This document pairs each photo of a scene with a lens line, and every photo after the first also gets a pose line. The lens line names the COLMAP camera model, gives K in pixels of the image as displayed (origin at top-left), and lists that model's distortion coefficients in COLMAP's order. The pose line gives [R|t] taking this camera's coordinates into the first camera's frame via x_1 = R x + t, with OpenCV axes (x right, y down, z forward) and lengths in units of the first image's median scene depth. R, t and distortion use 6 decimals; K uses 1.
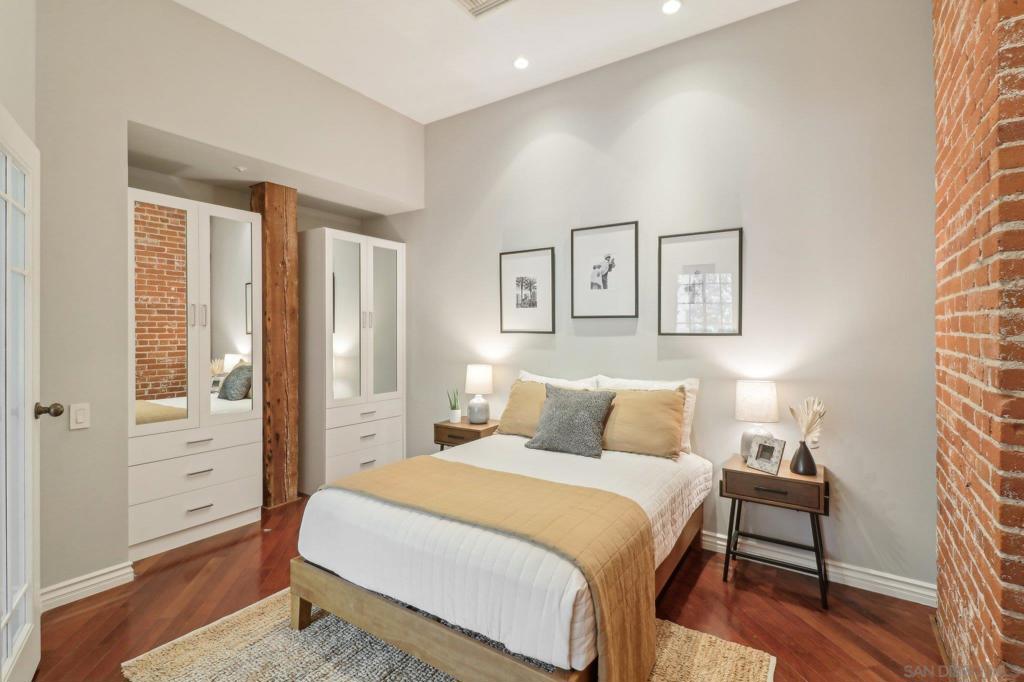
lens RADIAL K [[475.3, 0, 500.7], [0, 475.3, 337.4], [0, 0, 1]] dist [0.007856, -0.003604]
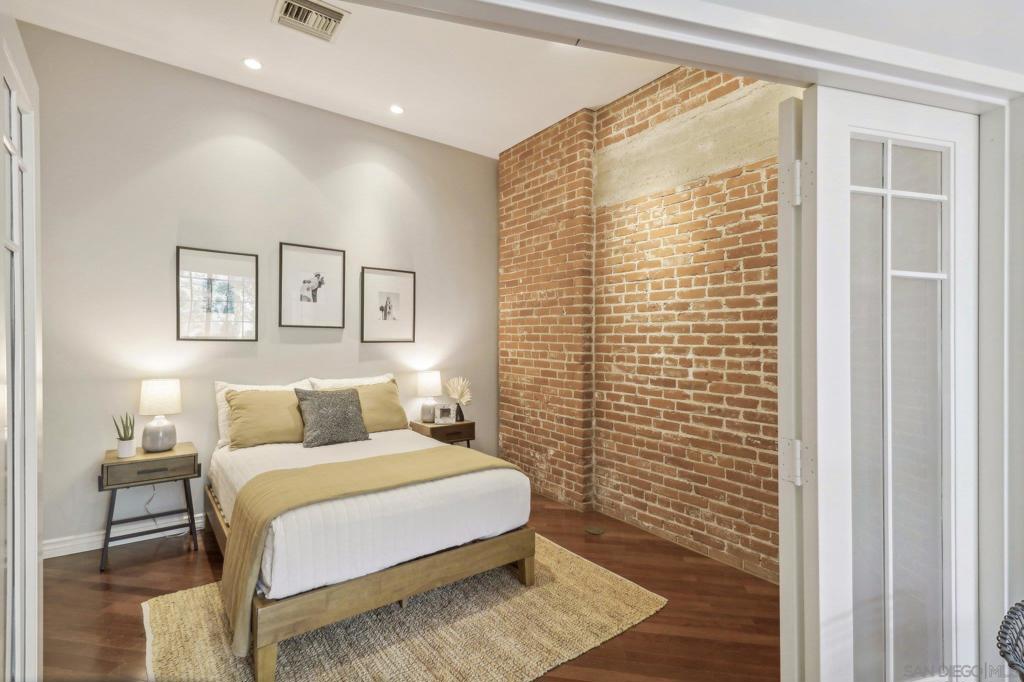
lens RADIAL K [[475.3, 0, 502.7], [0, 475.3, 339.7], [0, 0, 1]] dist [0.007856, -0.003604]
pose [[0.328799, -0.003116, 0.944395, -0.709033], [-0.000877, 0.999993, 0.003604, -0.016119], [-0.944400, -0.002013, 0.328794, 0.195077]]
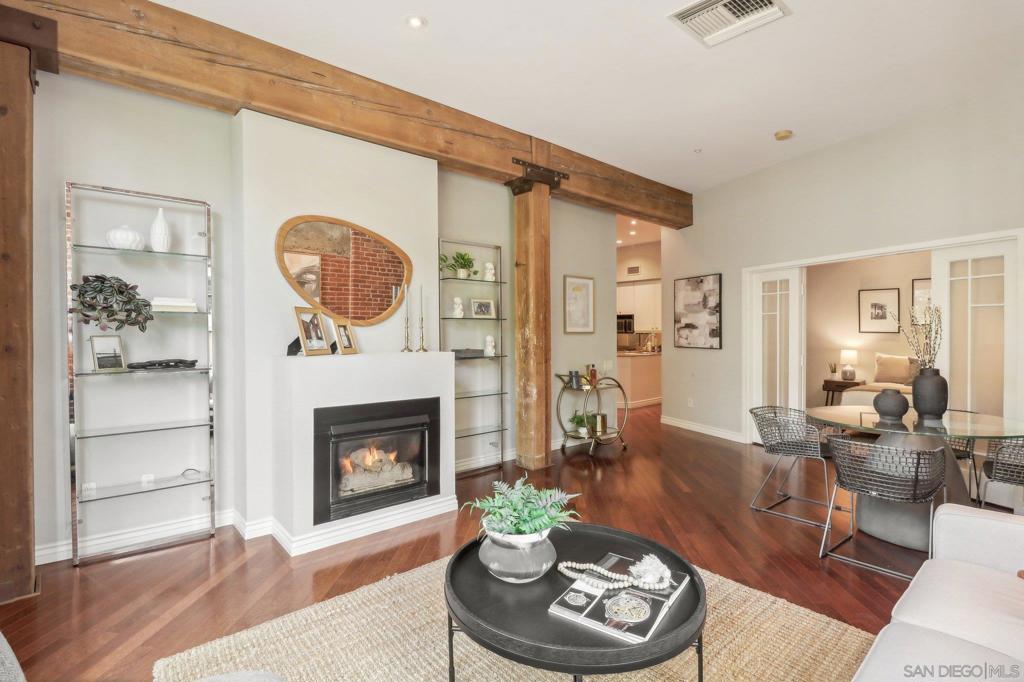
lens RADIAL K [[475.3, 0, 519.5], [0, 475.3, 327.4], [0, 0, 1]] dist [0.007856, -0.003604]
pose [[0.972689, -0.006236, -0.232028, -0.995839], [0.002632, 0.999871, -0.015838, -0.004763], [0.232096, 0.014795, 0.972580, -1.308762]]
